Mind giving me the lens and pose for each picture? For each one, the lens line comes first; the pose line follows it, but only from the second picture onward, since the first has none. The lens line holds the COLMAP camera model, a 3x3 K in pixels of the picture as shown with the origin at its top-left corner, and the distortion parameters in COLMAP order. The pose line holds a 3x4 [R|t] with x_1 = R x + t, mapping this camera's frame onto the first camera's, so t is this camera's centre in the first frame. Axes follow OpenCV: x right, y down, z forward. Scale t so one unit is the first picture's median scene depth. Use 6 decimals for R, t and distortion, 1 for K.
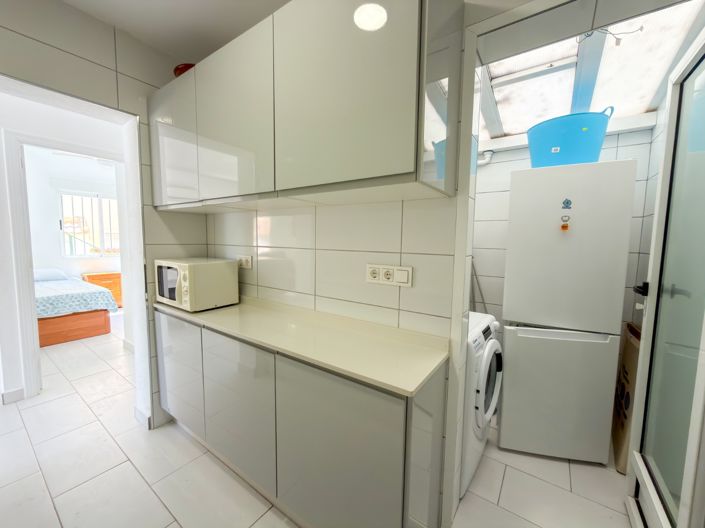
lens RADIAL K [[284.3, 0, 348.6], [0, 284.3, 263.5], [0, 0, 1]] dist [-0.001563, -0.000150]
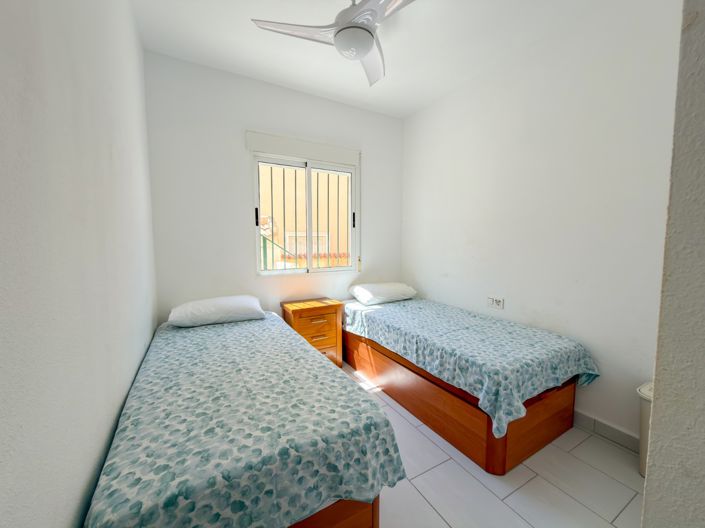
lens RADIAL K [[281.9, 0, 352.5], [0, 281.9, 264.0], [0, 0, 1]] dist [0.000310, 0.000126]
pose [[0.907474, 0.014855, -0.419846, -0.605486], [-0.017497, 0.999844, -0.002443, -0.048288], [0.419744, 0.009563, 0.907592, 0.577058]]
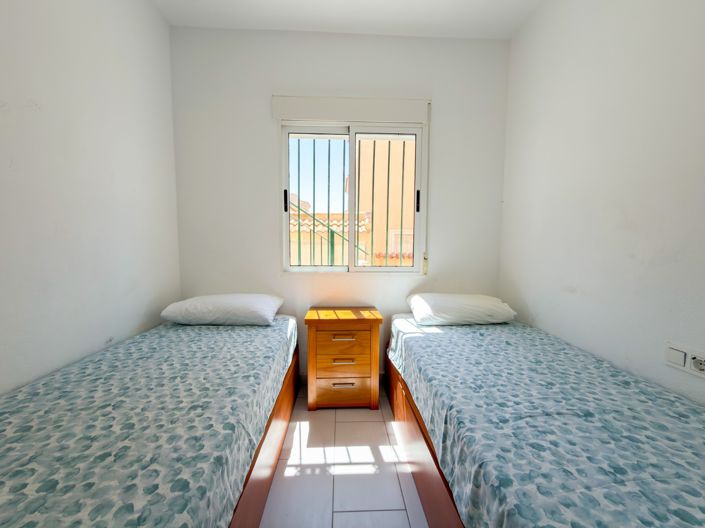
lens RADIAL K [[281.9, 0, 352.5], [0, 281.9, 264.0], [0, 0, 1]] dist [0.000310, 0.000126]
pose [[0.620065, 0.042921, -0.783375, -0.578106], [-0.059815, 0.998182, 0.007345, -0.046053], [0.782267, 0.042304, 0.621506, 0.818774]]
